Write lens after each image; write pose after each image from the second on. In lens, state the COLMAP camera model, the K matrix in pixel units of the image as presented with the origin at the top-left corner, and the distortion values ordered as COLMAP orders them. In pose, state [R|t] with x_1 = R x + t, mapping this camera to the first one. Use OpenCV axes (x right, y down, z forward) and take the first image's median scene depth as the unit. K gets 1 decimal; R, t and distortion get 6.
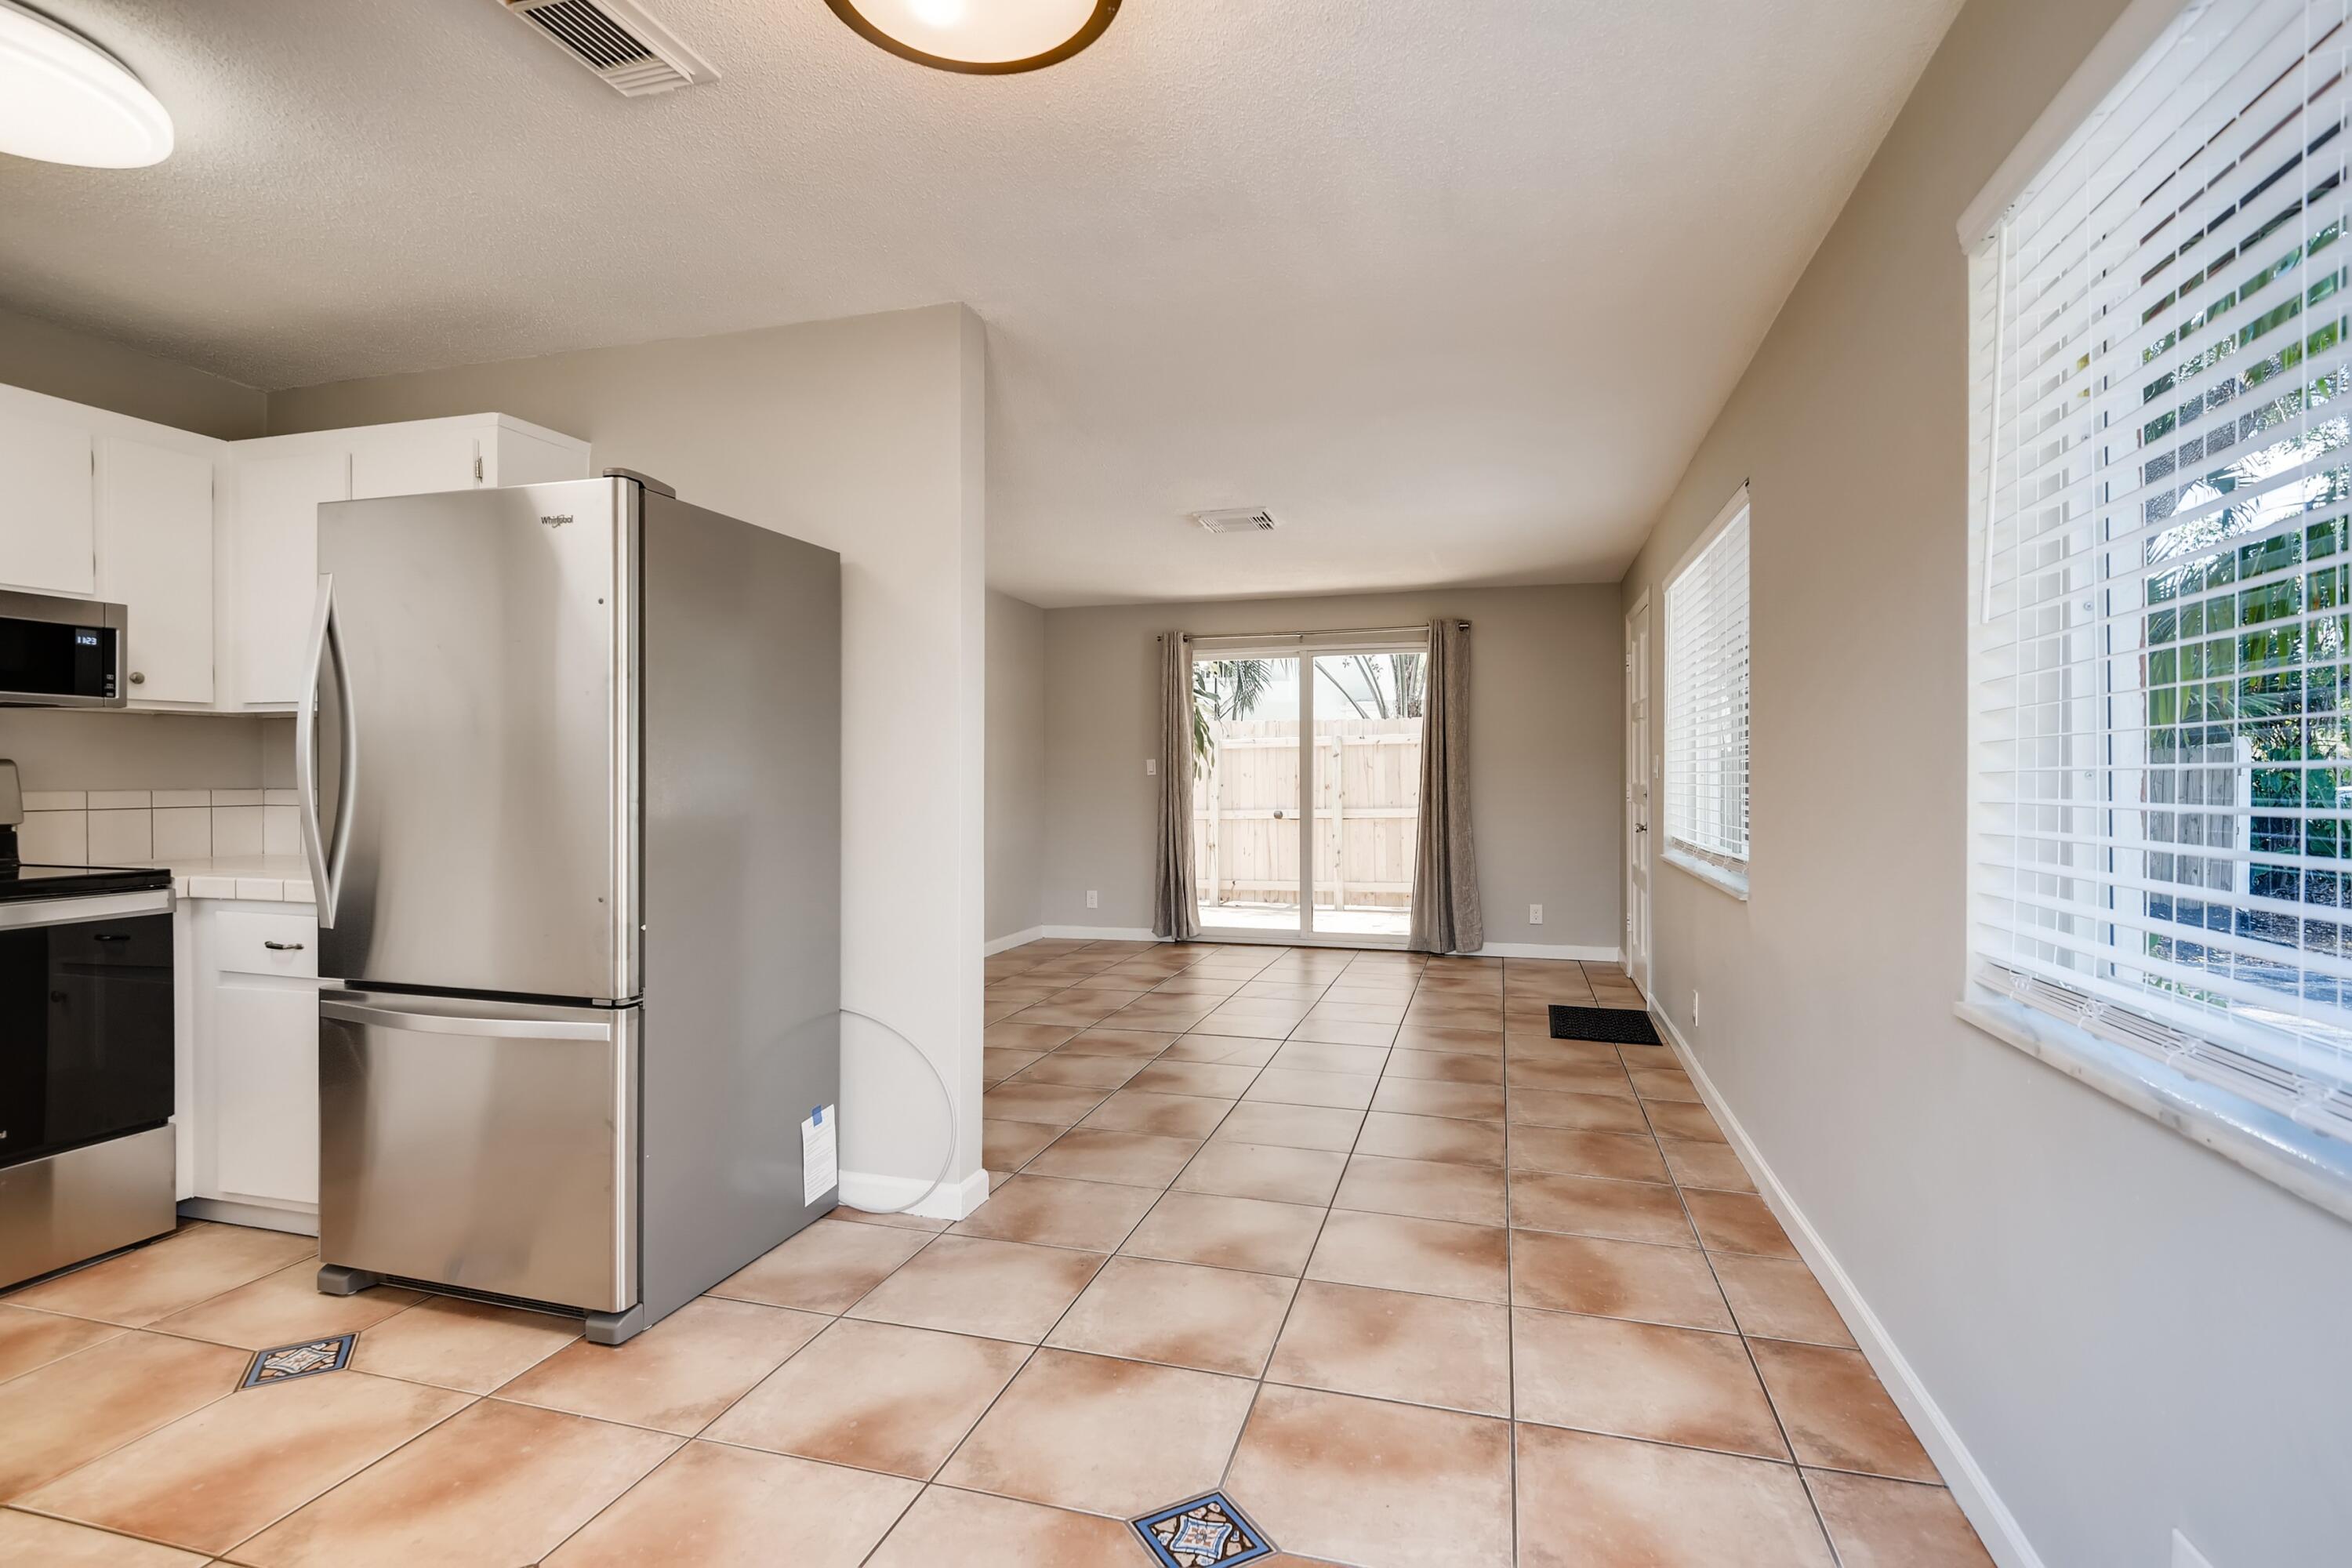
lens RADIAL K [[1110.4, 0, 1181.9], [0, 1110.4, 783.2], [0, 0, 1]] dist [-0.000705, -0.000255]
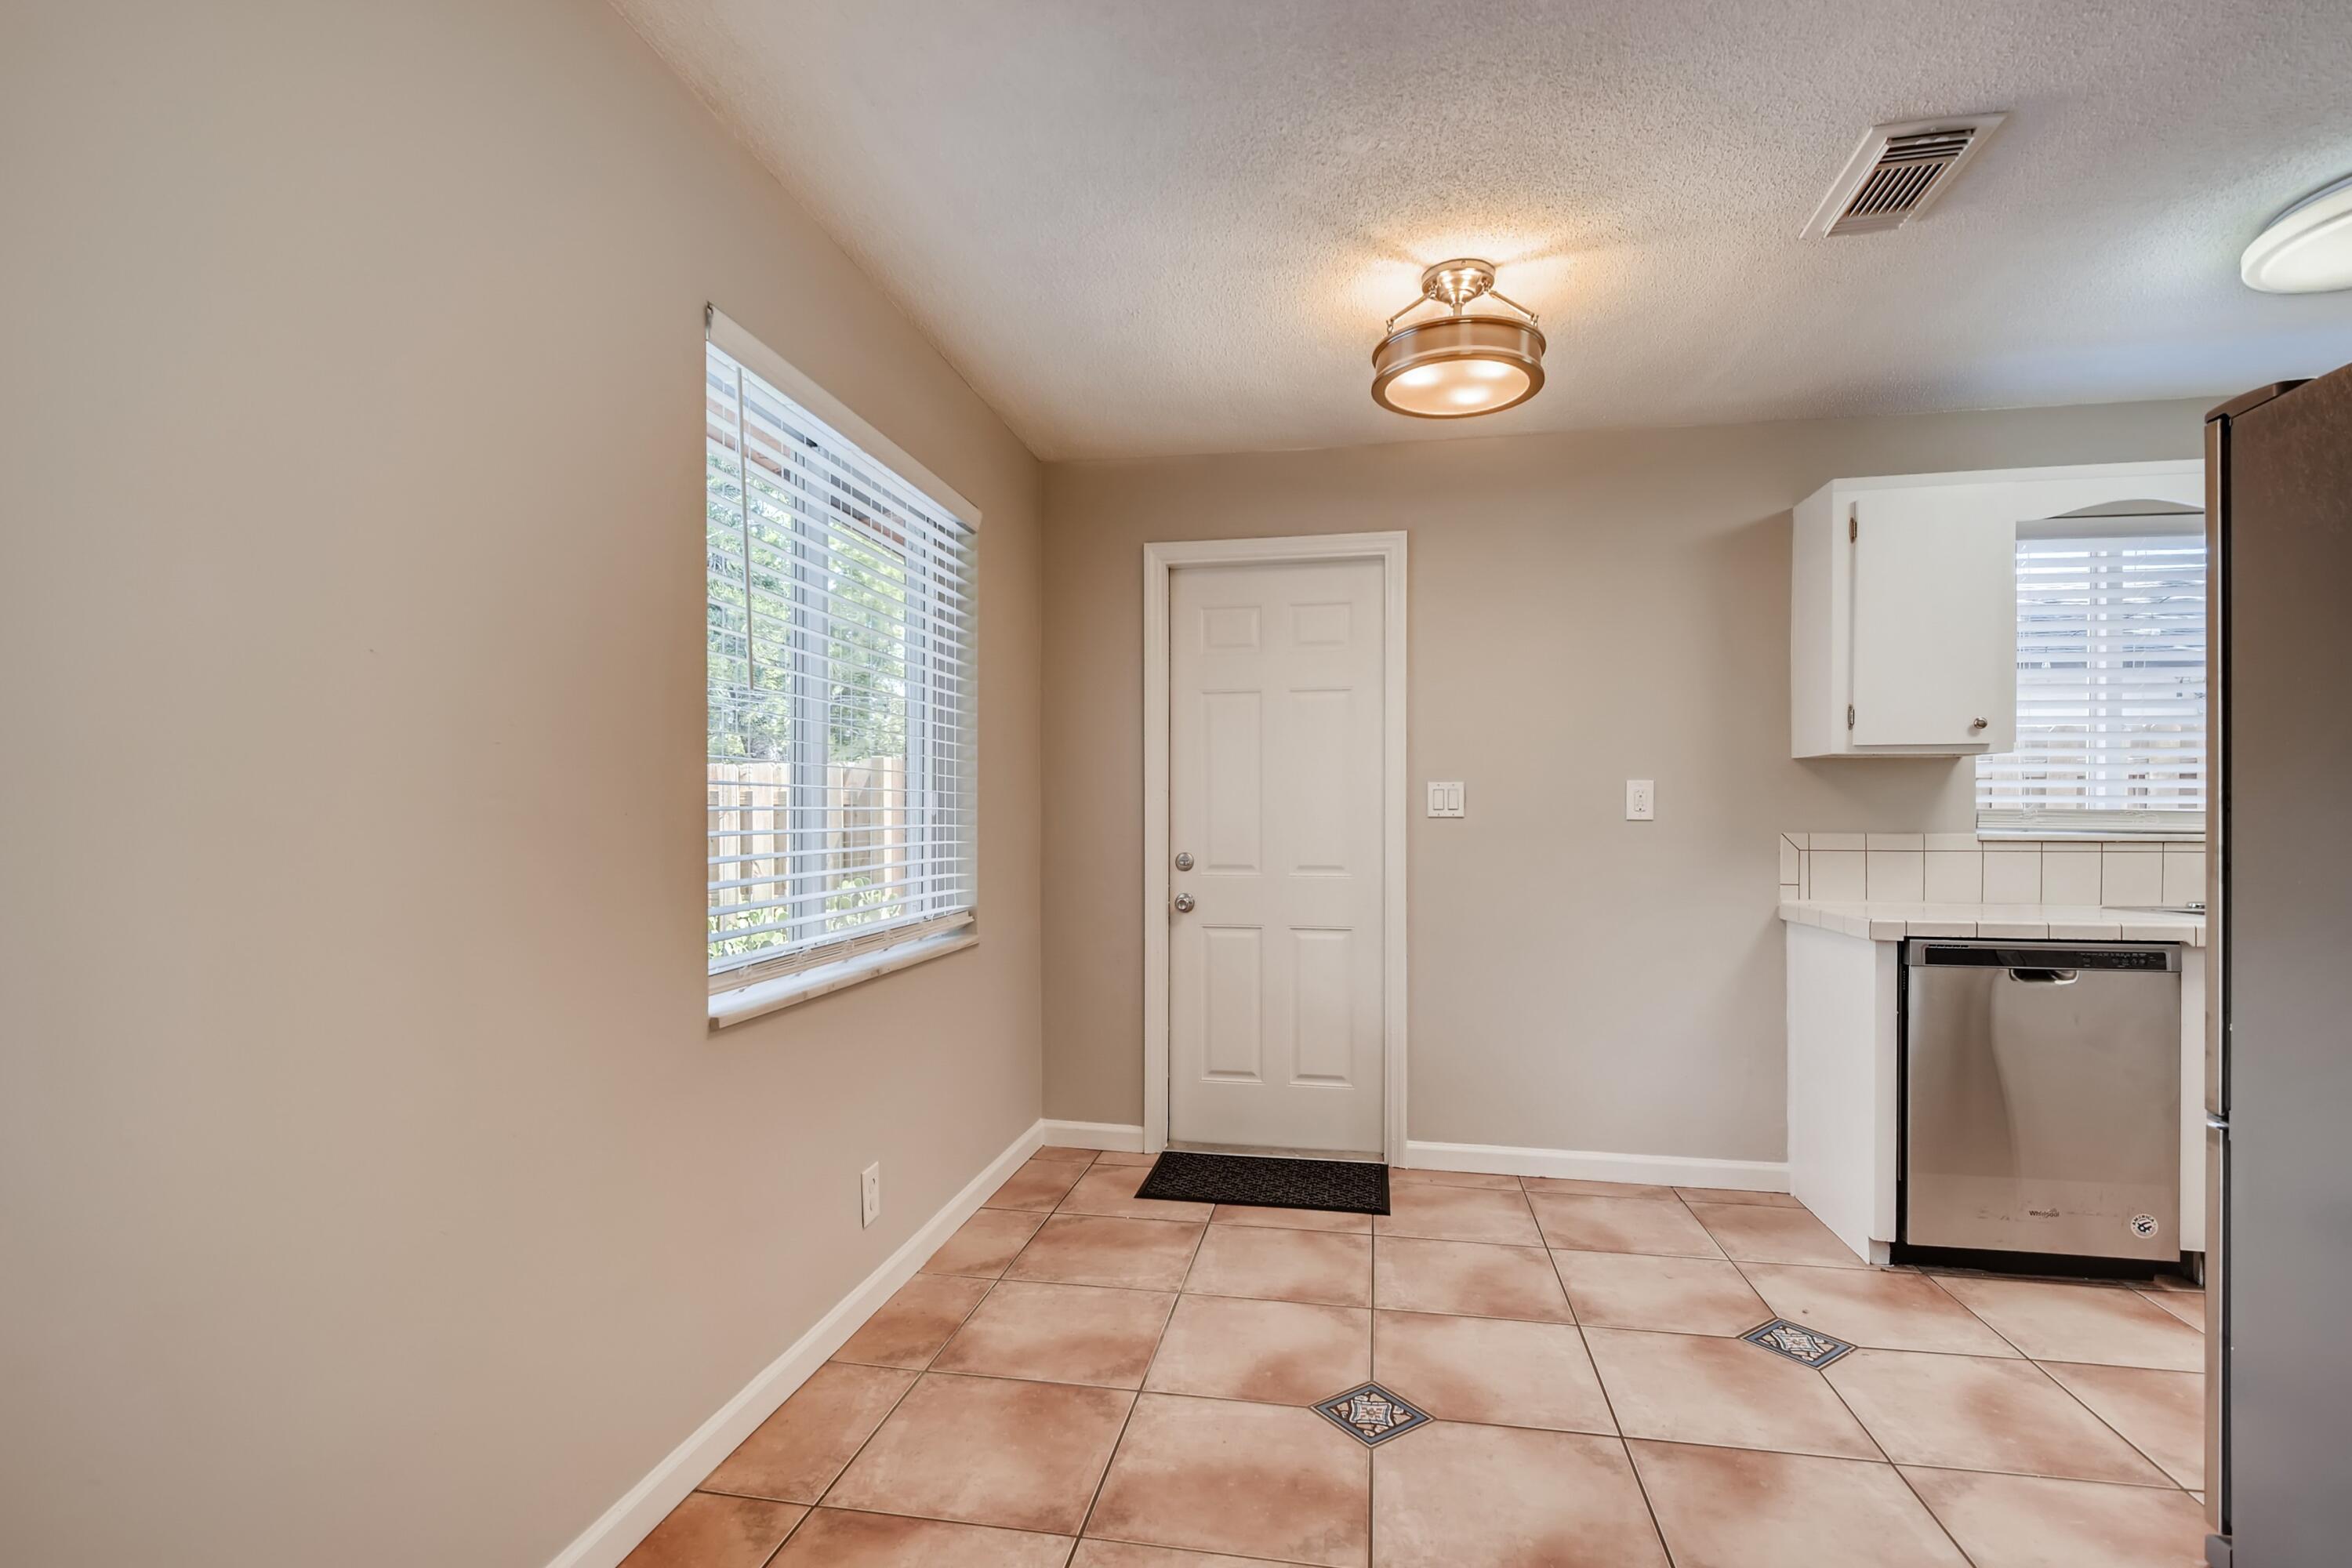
lens RADIAL K [[1121.6, 0, 1166.0], [0, 1121.6, 798.5], [0, 0, 1]] dist [0.001061, -0.006122]
pose [[-0.995688, -0.004451, -0.092662, 0.275930], [-0.004226, 0.999988, -0.002623, -0.015532], [0.092673, -0.002220, -0.995694, 1.669620]]
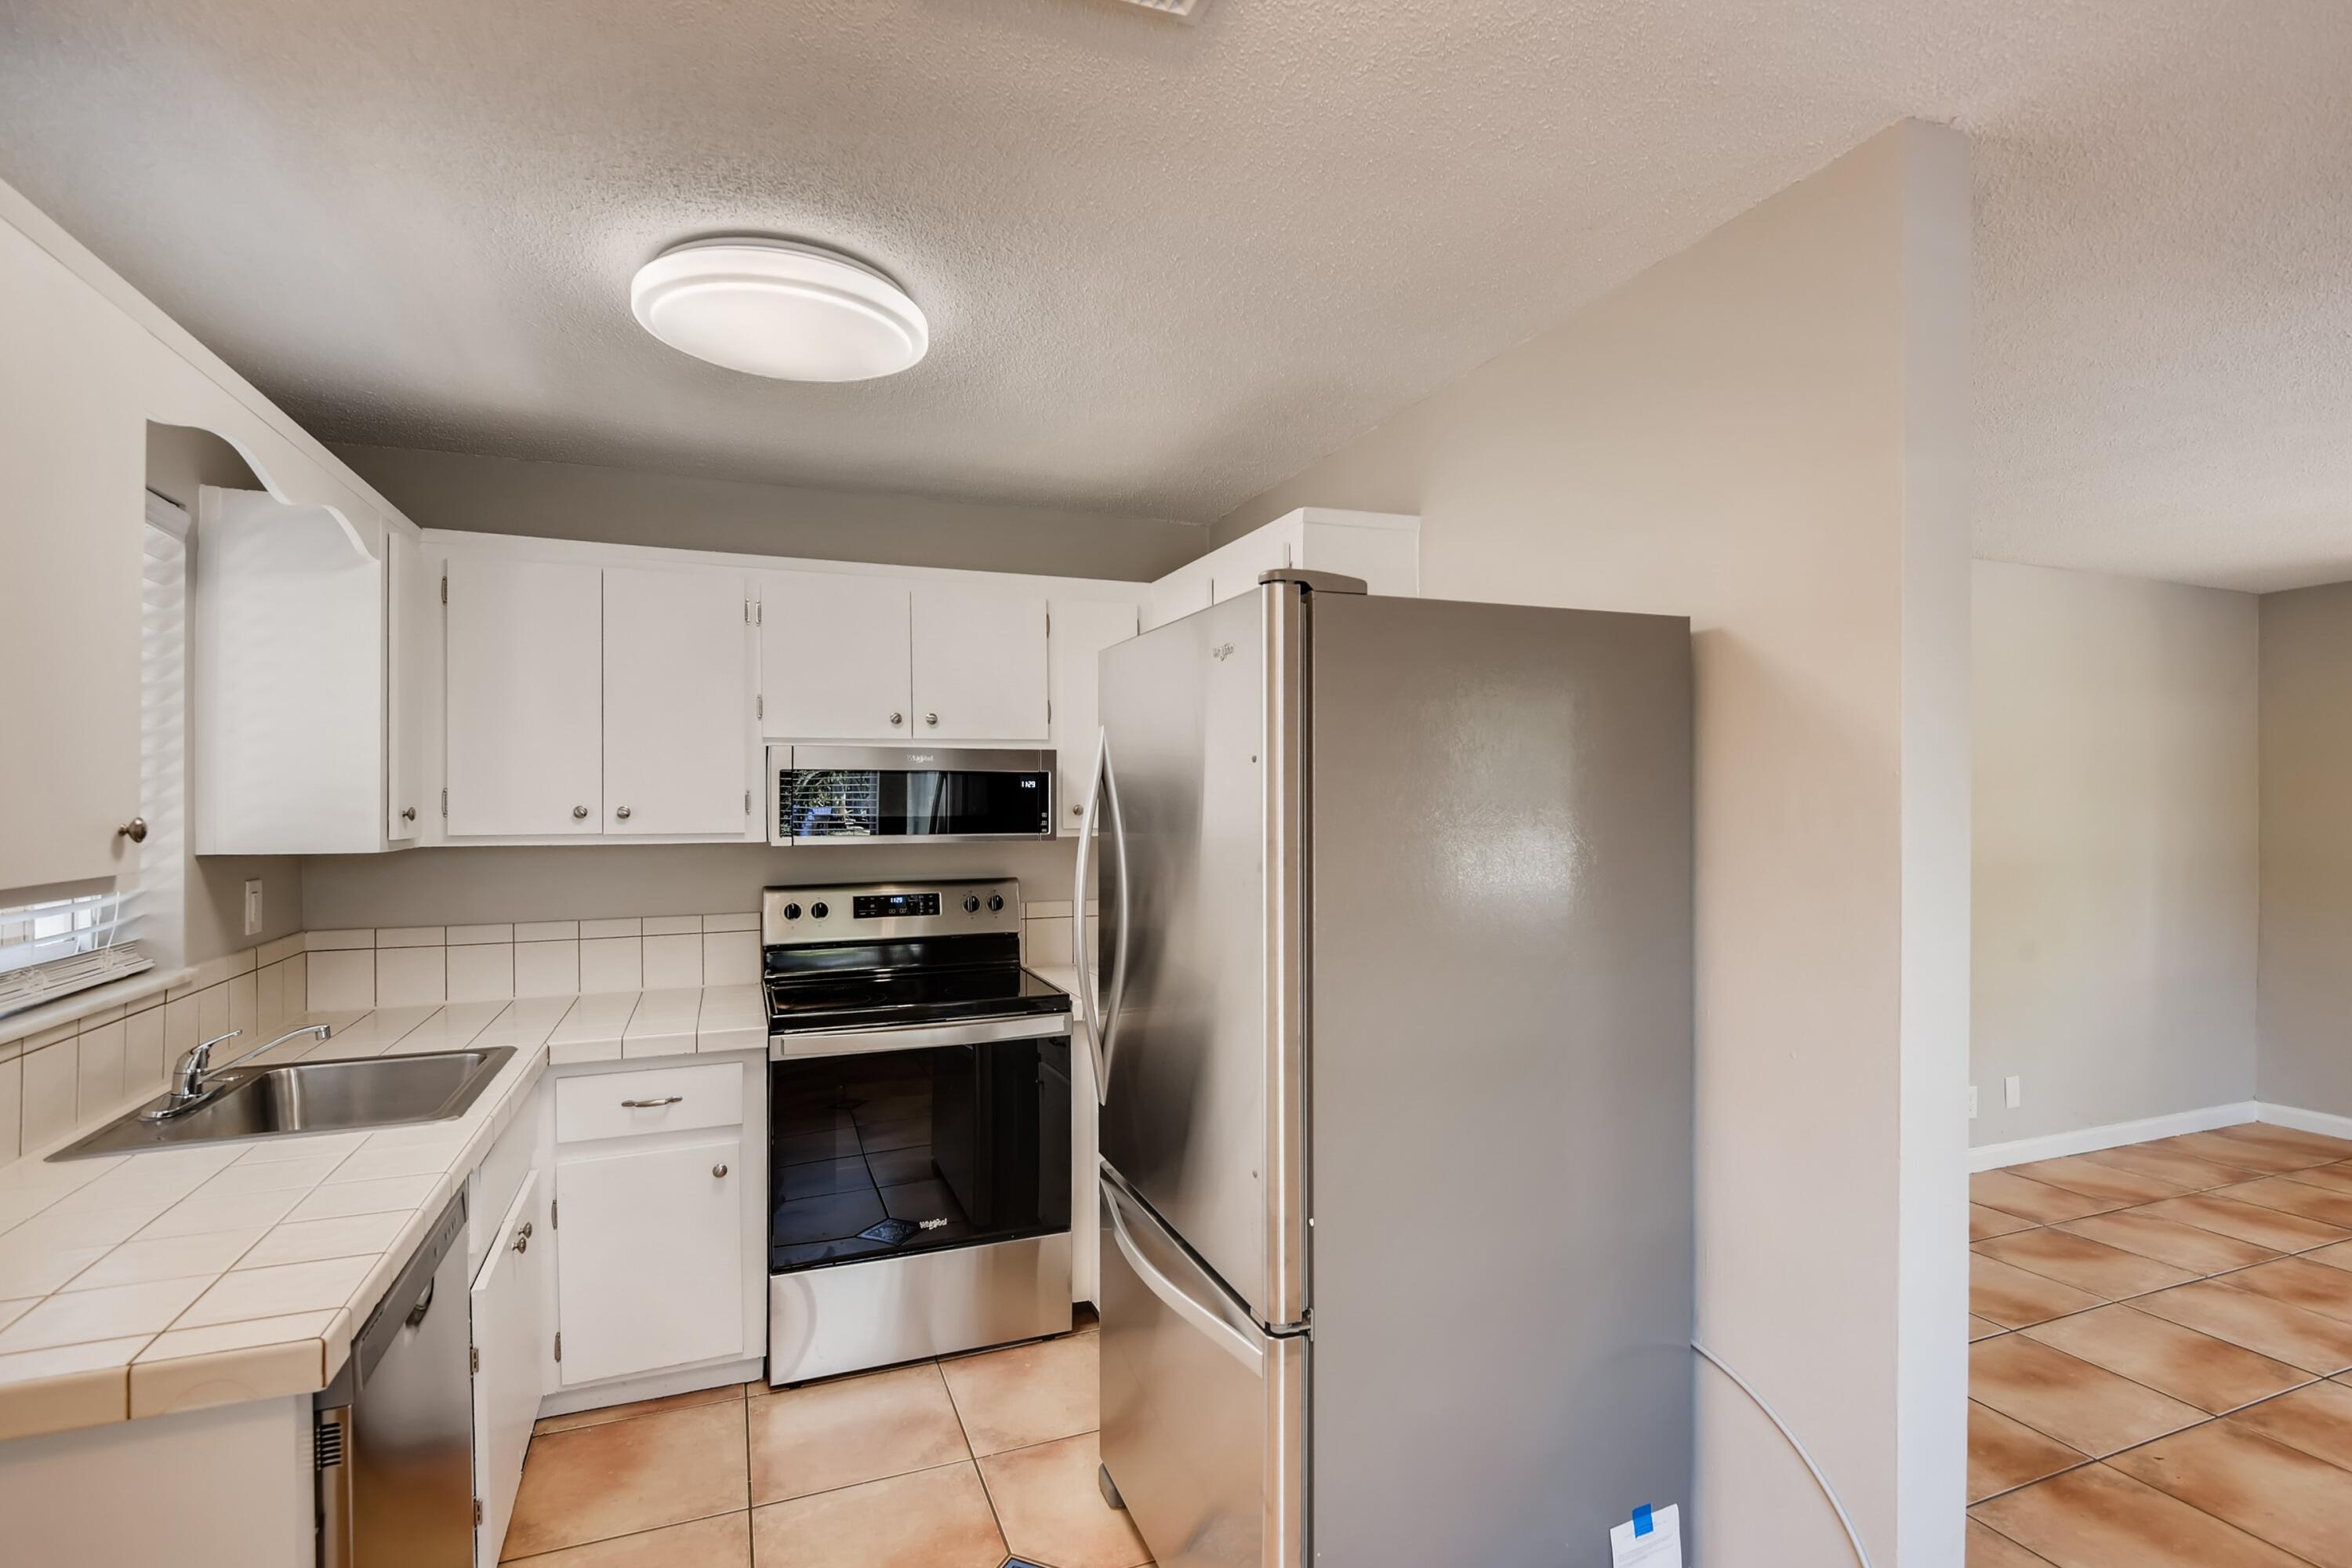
lens RADIAL K [[1121.6, 0, 1166.0], [0, 1121.6, 798.5], [0, 0, 1]] dist [0.001061, -0.006122]
pose [[0.601525, -0.001486, -0.798853, 0.019706], [-0.001912, 0.999993, -0.003300, -0.133423], [0.798852, 0.003512, 0.601517, 0.507220]]
